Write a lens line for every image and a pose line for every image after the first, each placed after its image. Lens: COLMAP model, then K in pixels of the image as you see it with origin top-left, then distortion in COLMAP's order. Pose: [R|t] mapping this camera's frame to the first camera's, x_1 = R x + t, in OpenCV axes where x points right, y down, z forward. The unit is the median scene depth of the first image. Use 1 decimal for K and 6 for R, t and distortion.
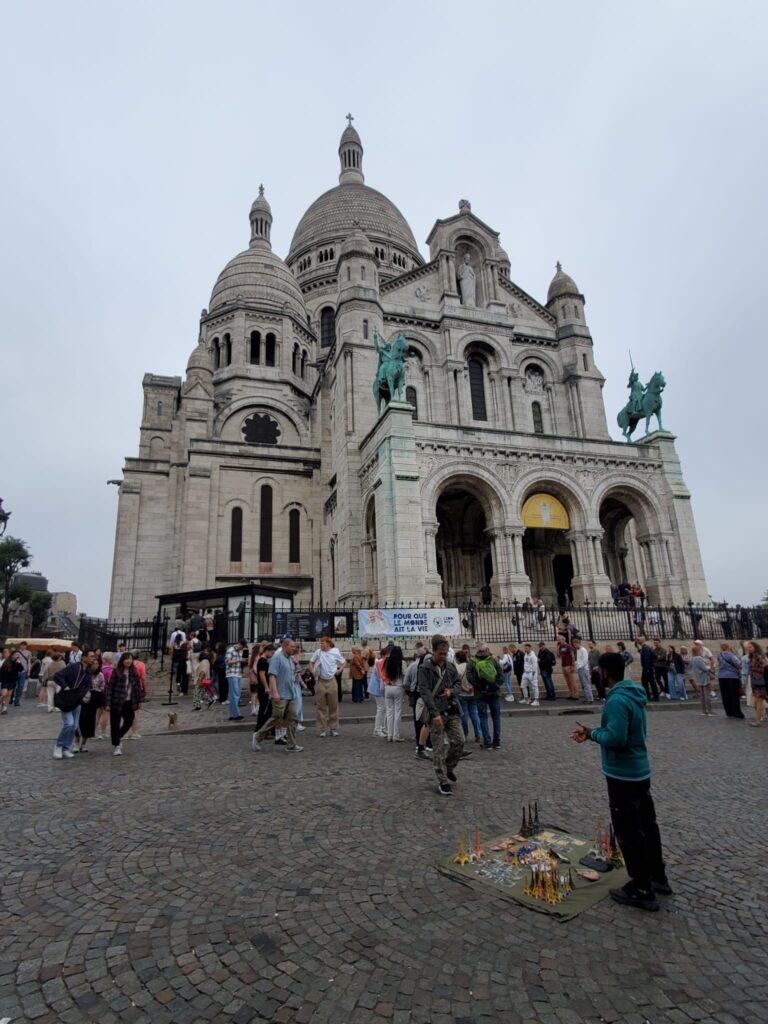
lens RADIAL K [[512.5, 0, 384.0], [0, 512.5, 512.0], [0, 0, 1]] dist [0.005257, 0.000160]
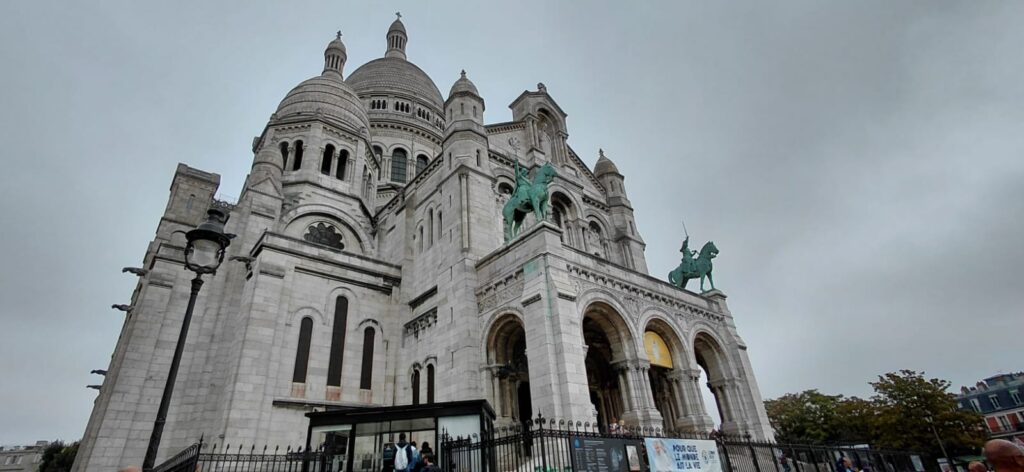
lens RADIAL K [[459.3, 0, 512.0], [0, 459.3, 236.0], [0, 0, 1]] dist [-0.019174, 0.023779]
pose [[0.937558, 0.162973, 0.307286, -0.221307], [-0.076472, 0.958405, -0.274977, 0.044912], [-0.339318, 0.234308, 0.911023, 0.155222]]
